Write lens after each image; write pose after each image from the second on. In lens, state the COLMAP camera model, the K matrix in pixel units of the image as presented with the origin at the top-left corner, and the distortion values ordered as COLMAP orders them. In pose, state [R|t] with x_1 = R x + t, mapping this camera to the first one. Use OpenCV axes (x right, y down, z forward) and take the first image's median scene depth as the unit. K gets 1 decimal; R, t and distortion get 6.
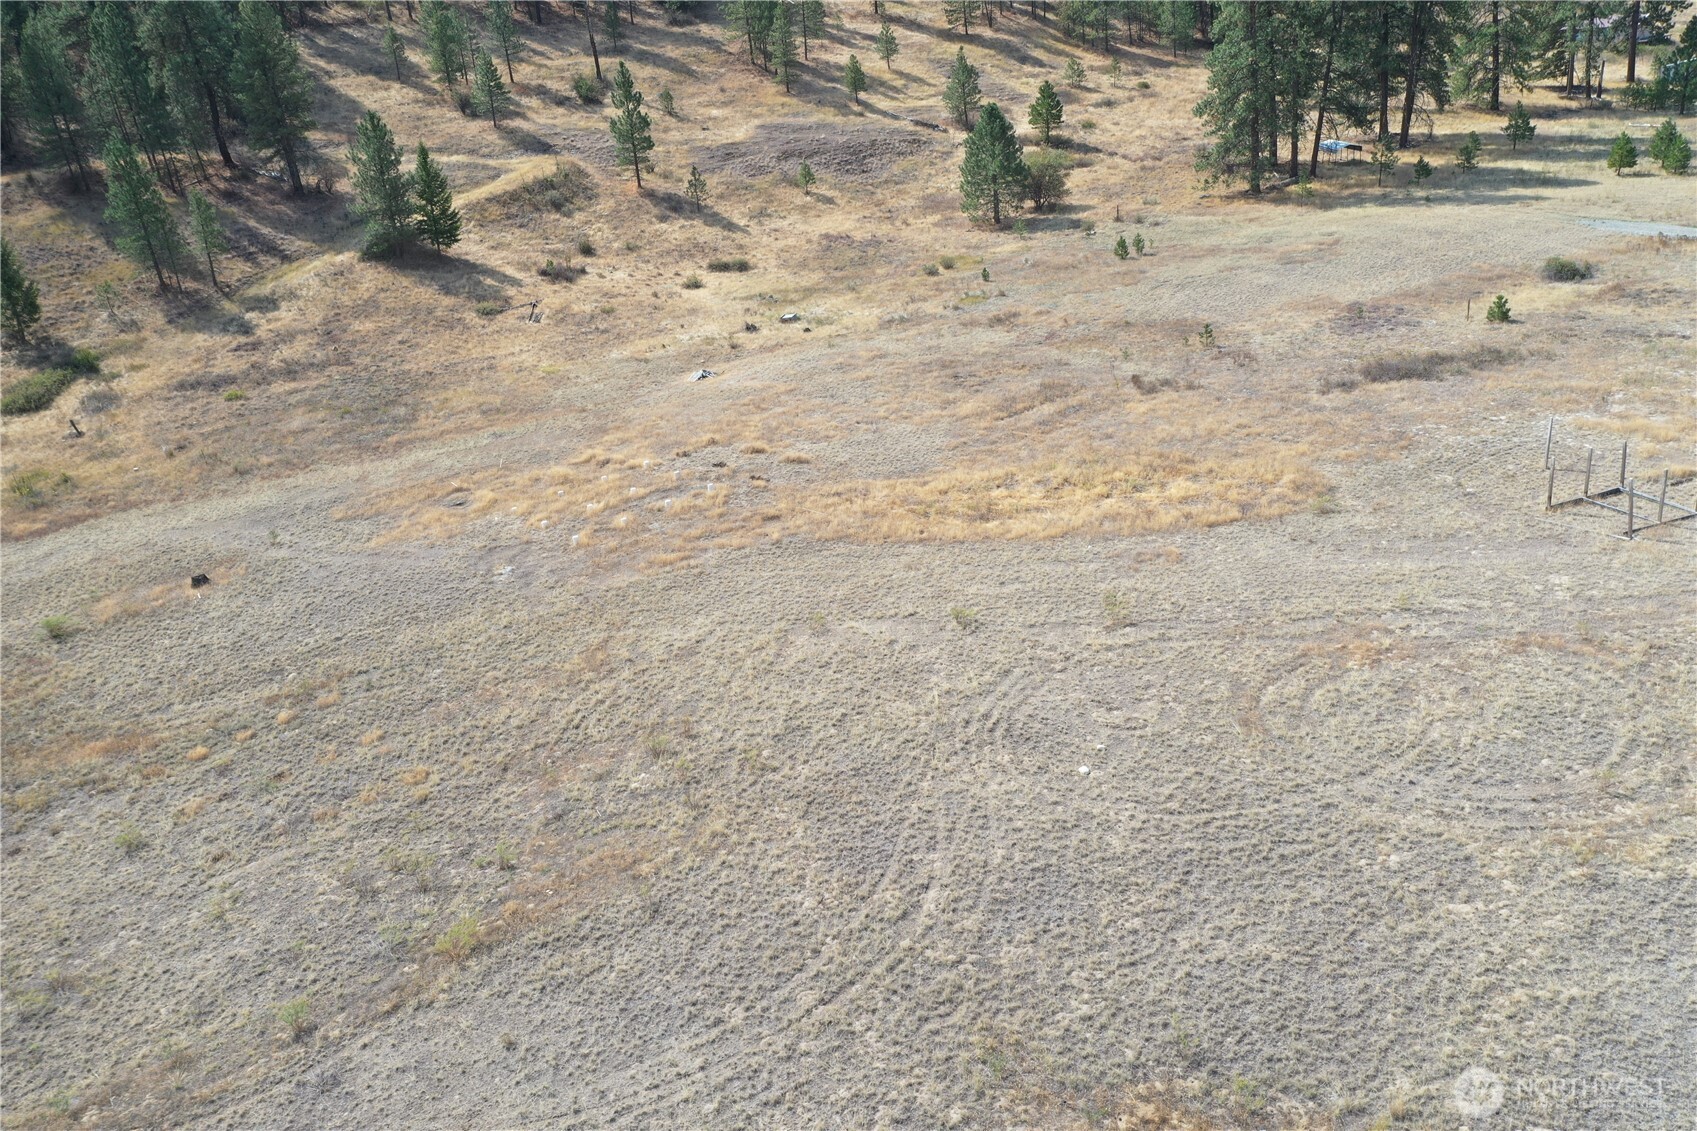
lens RADIAL K [[1347.1, 0, 844.4], [0, 1347.1, 561.2], [0, 0, 1]] dist [0.016695, 0.000101]
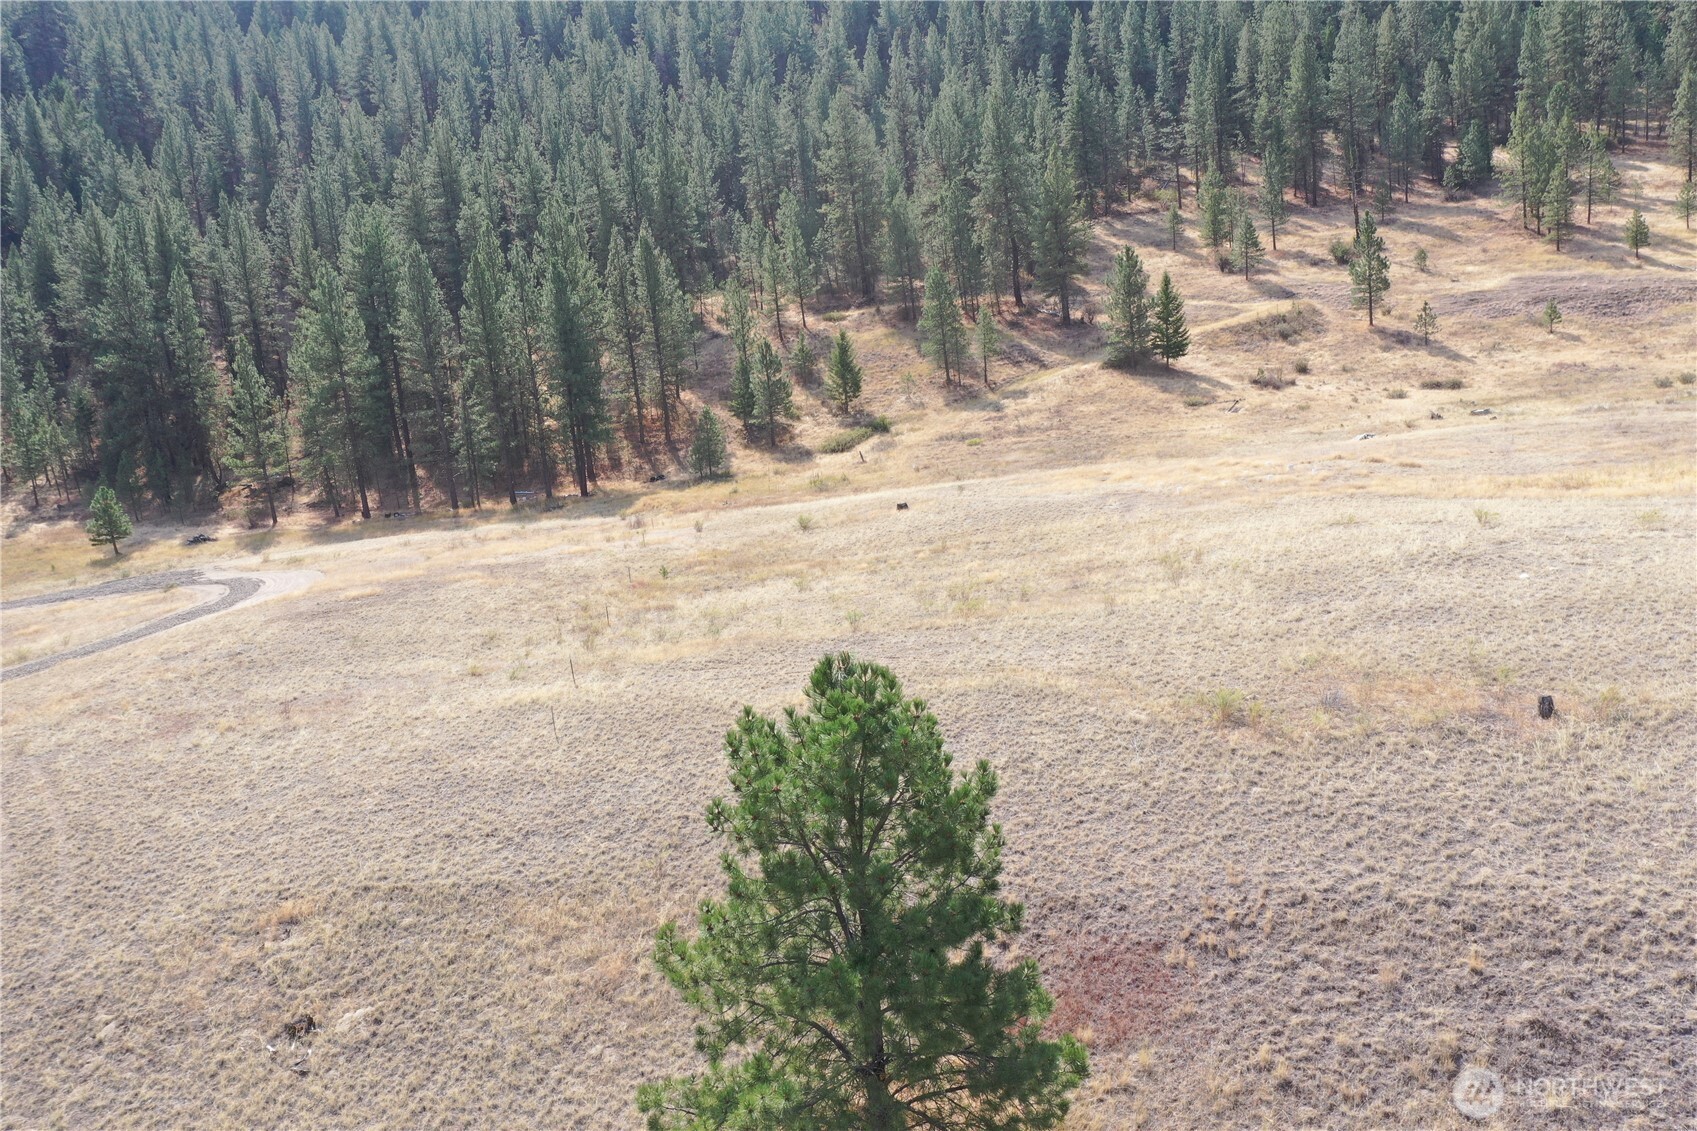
lens RADIAL K [[1347.1, 0, 841.8], [0, 1347.1, 563.0], [0, 0, 1]] dist [0.016695, 0.000101]
pose [[0.839210, 0.095254, -0.535400, 0.088457], [-0.186571, 0.975215, -0.118938, 0.112037], [0.510800, 0.199705, 0.836182, -0.059555]]
